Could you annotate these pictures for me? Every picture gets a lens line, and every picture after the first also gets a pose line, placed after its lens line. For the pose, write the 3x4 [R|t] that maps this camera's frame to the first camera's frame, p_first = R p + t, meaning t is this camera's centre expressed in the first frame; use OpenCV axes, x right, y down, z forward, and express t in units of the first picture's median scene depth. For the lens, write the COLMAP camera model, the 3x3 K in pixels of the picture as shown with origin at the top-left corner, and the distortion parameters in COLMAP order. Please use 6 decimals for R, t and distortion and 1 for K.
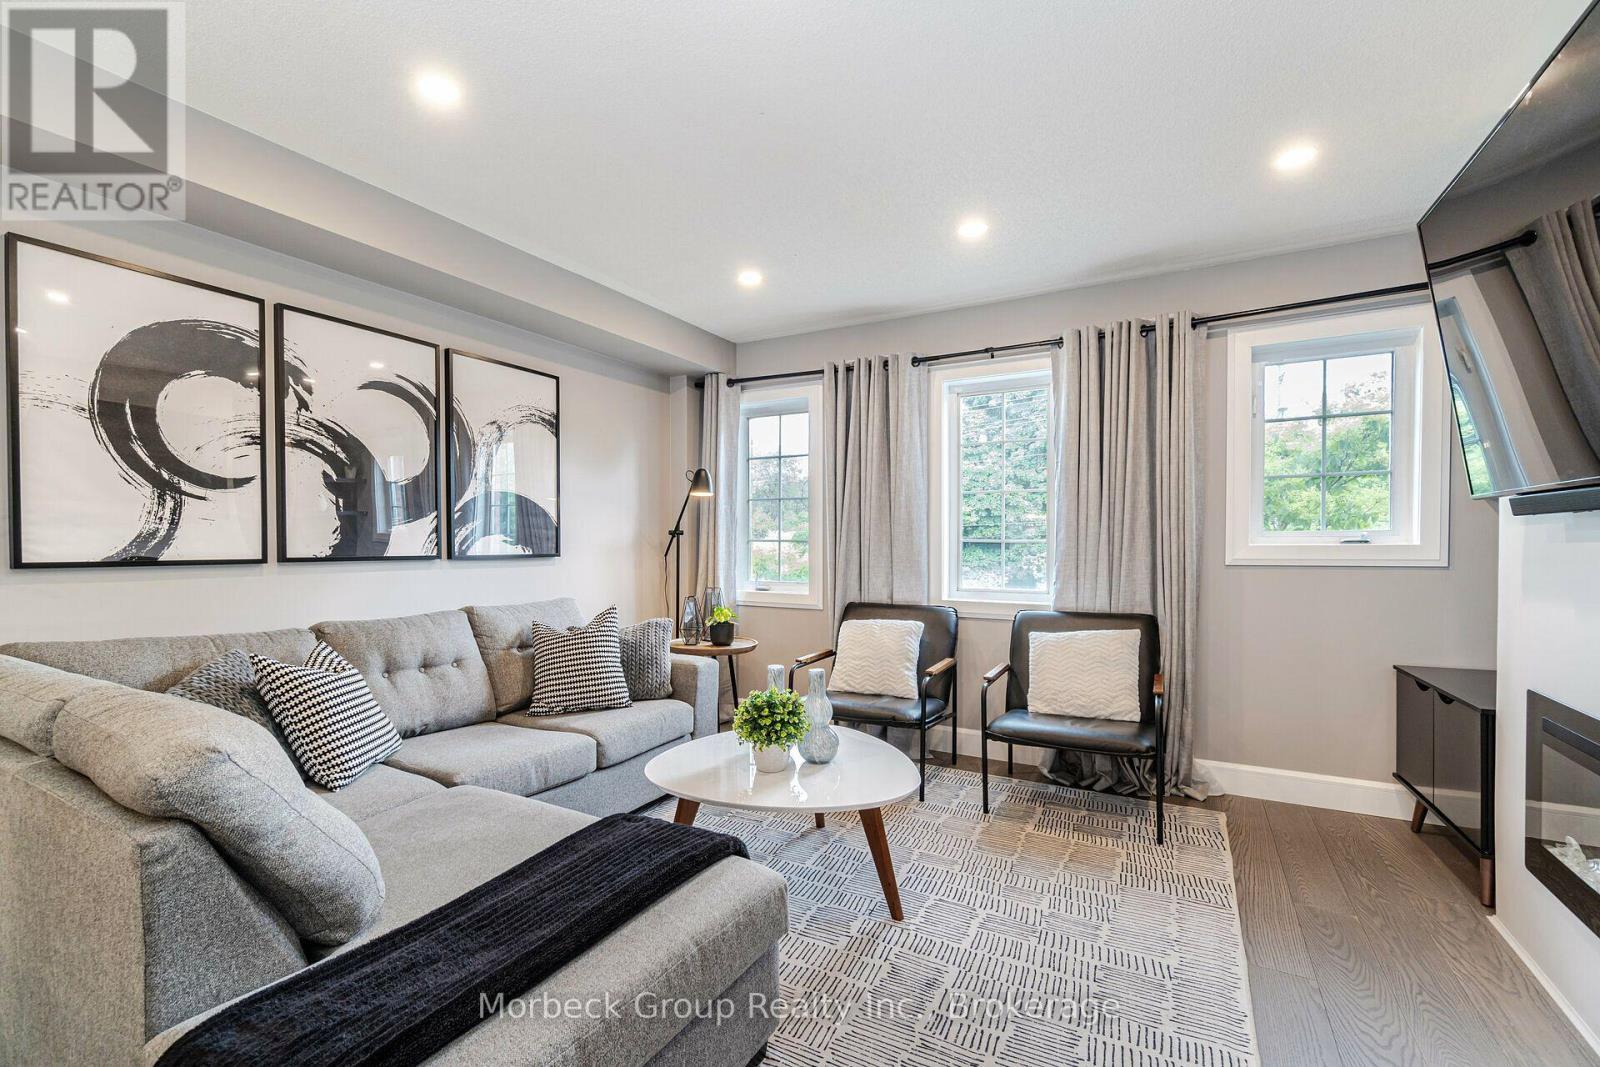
lens RADIAL K [[691.4, 0, 789.3], [0, 691.4, 542.8], [0, 0, 1]] dist [-0.017144, -0.000218]
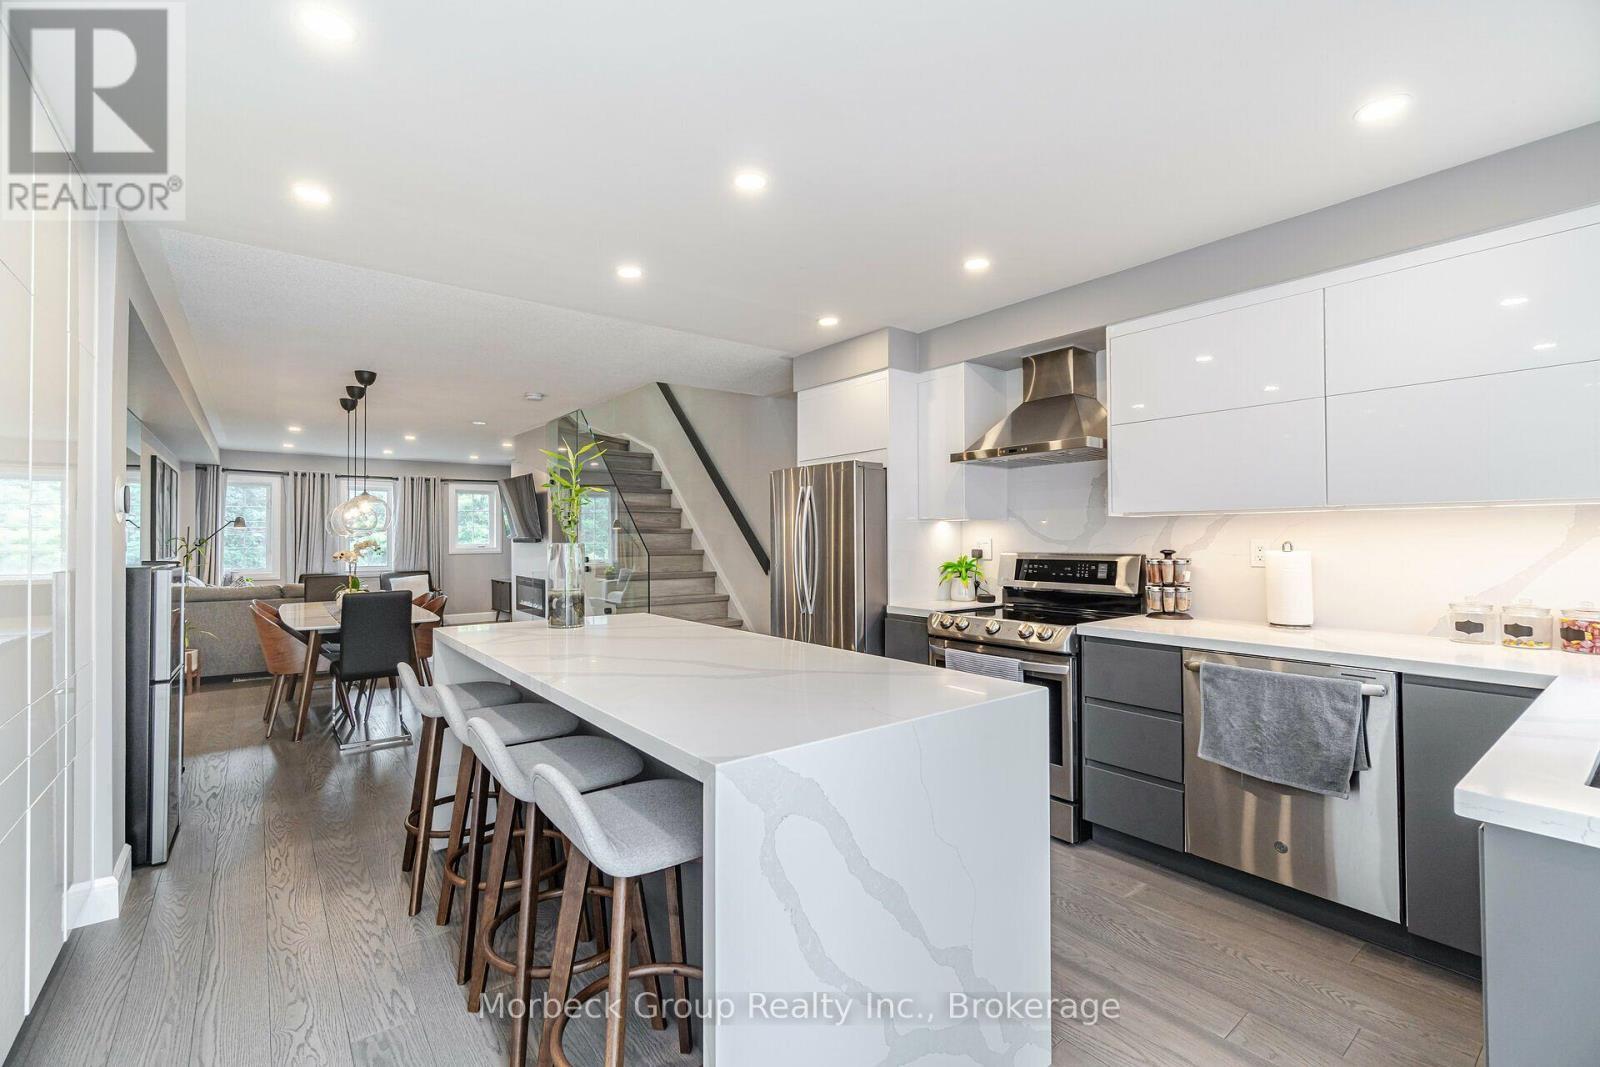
lens RADIAL K [[691.4, 0, 791.2], [0, 691.4, 540.0], [0, 0, 1]] dist [-0.017144, -0.000218]
pose [[0.381807, -0.000298, 0.924242, -1.718755], [0.010002, 0.999943, -0.003810, -0.005537], [-0.924188, 0.010699, 0.381788, -1.705361]]
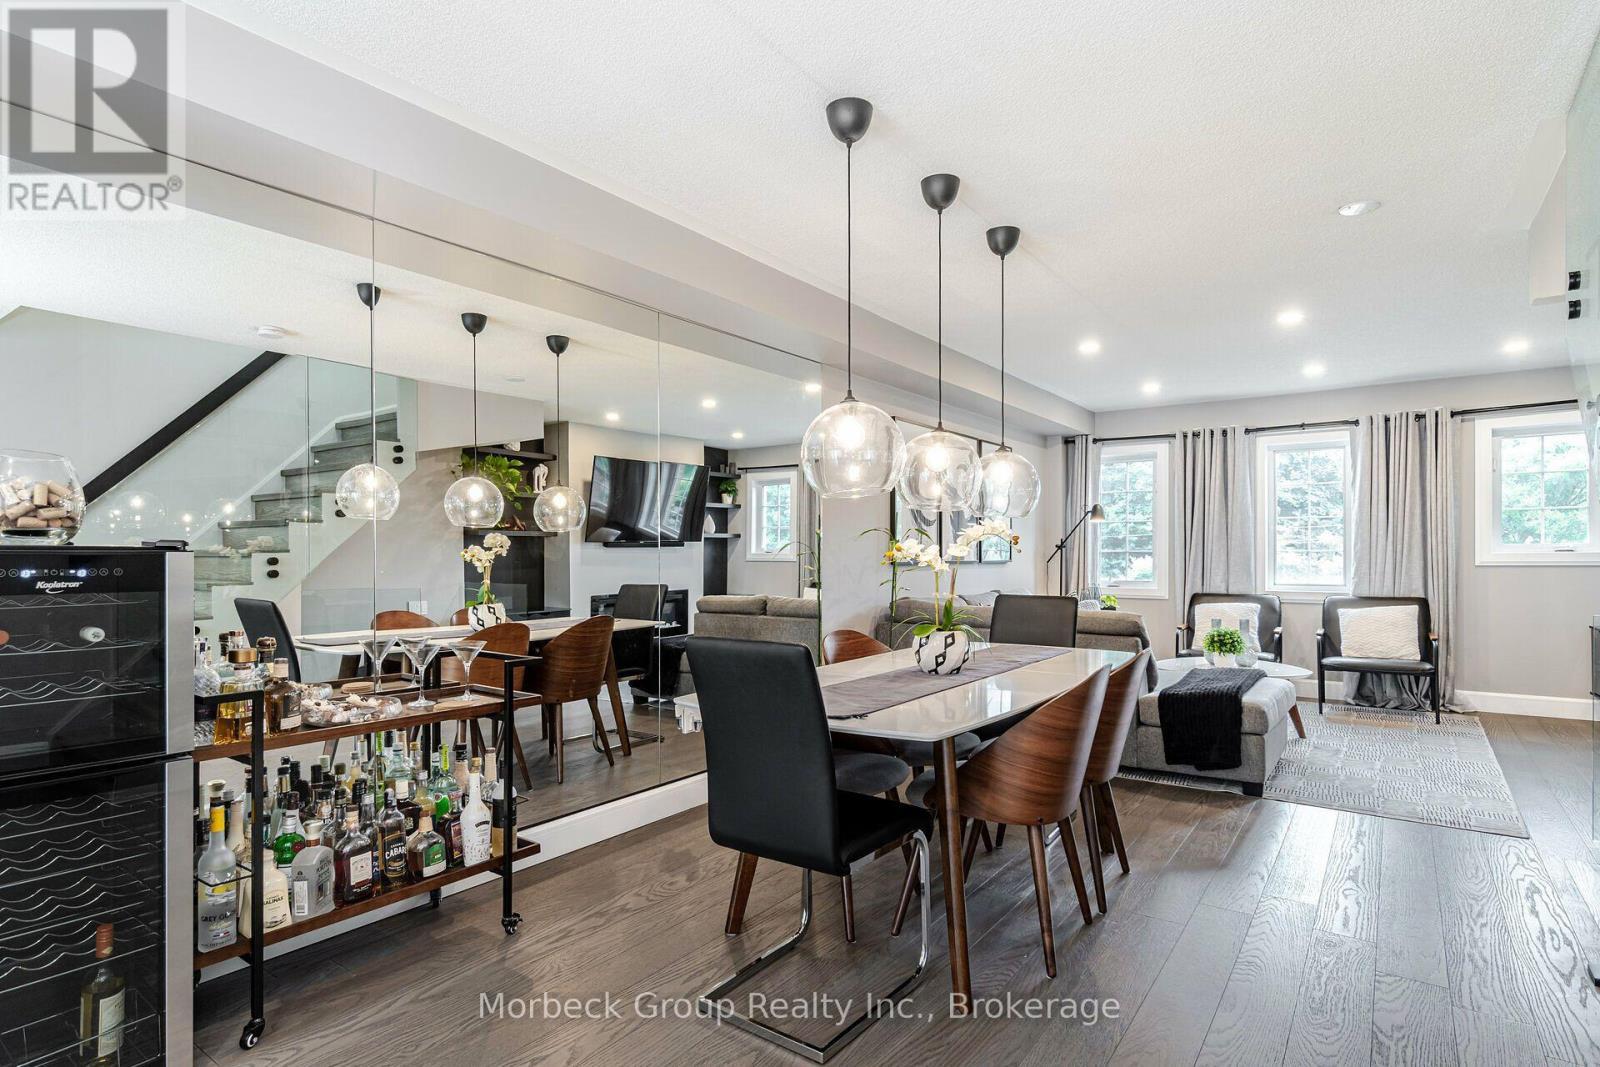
lens RADIAL K [[838.3, 0, 797.7], [0, 838.3, 548.0], [0, 0, 1]] dist [0.002630, -0.000273]
pose [[0.994240, -0.004277, -0.107094, -0.680758], [0.003277, 0.999949, -0.009509, 0.004858], [0.107130, 0.009103, 0.994203, -1.046592]]
